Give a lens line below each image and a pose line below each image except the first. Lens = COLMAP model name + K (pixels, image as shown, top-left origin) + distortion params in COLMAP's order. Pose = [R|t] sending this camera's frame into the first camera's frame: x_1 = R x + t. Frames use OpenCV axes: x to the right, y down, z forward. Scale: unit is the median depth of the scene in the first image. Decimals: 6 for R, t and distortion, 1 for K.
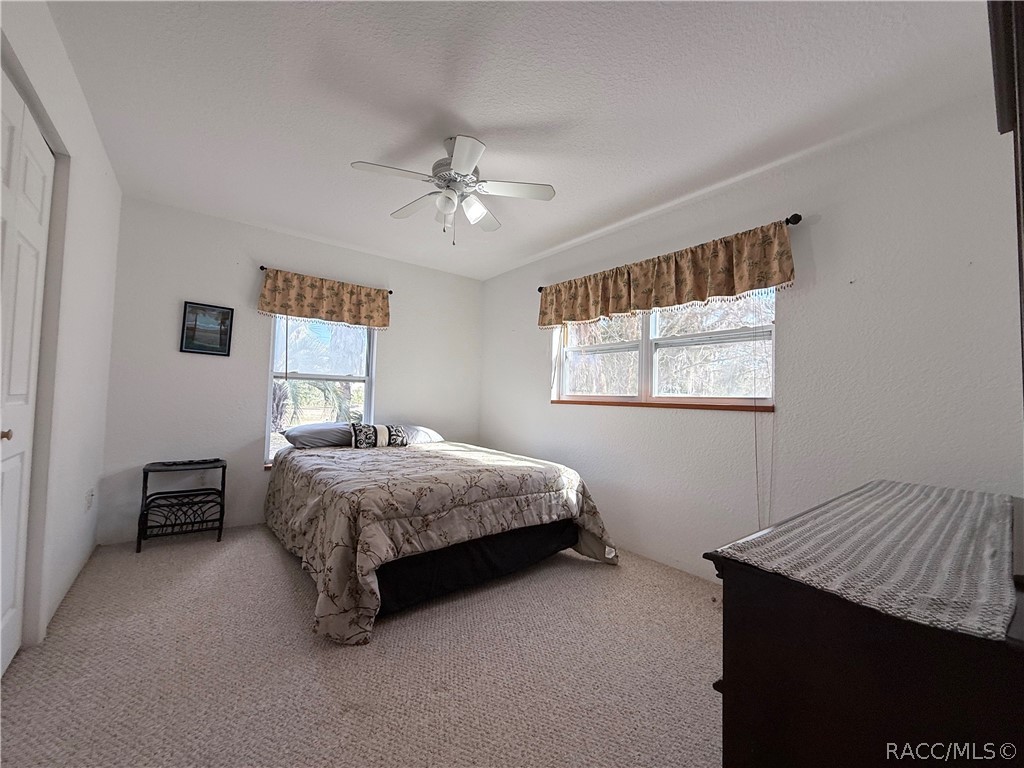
lens RADIAL K [[408.1, 0, 511.8], [0, 408.1, 384.1], [0, 0, 1]] dist [-0.000891, -0.000218]
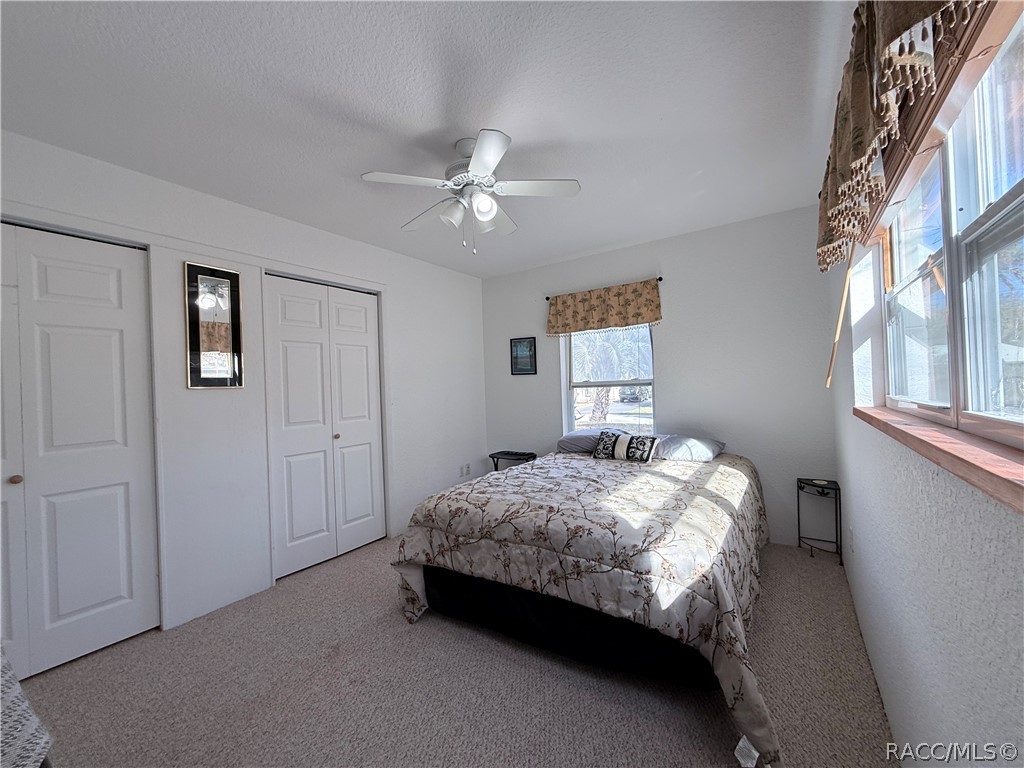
lens RADIAL K [[408.1, 0, 511.8], [0, 408.1, 384.1], [0, 0, 1]] dist [-0.000891, -0.000218]
pose [[0.308528, -0.048354, -0.949985, 0.514790], [0.080505, 0.996451, -0.024573, -0.011750], [0.947802, -0.068897, 0.311326, 0.530625]]
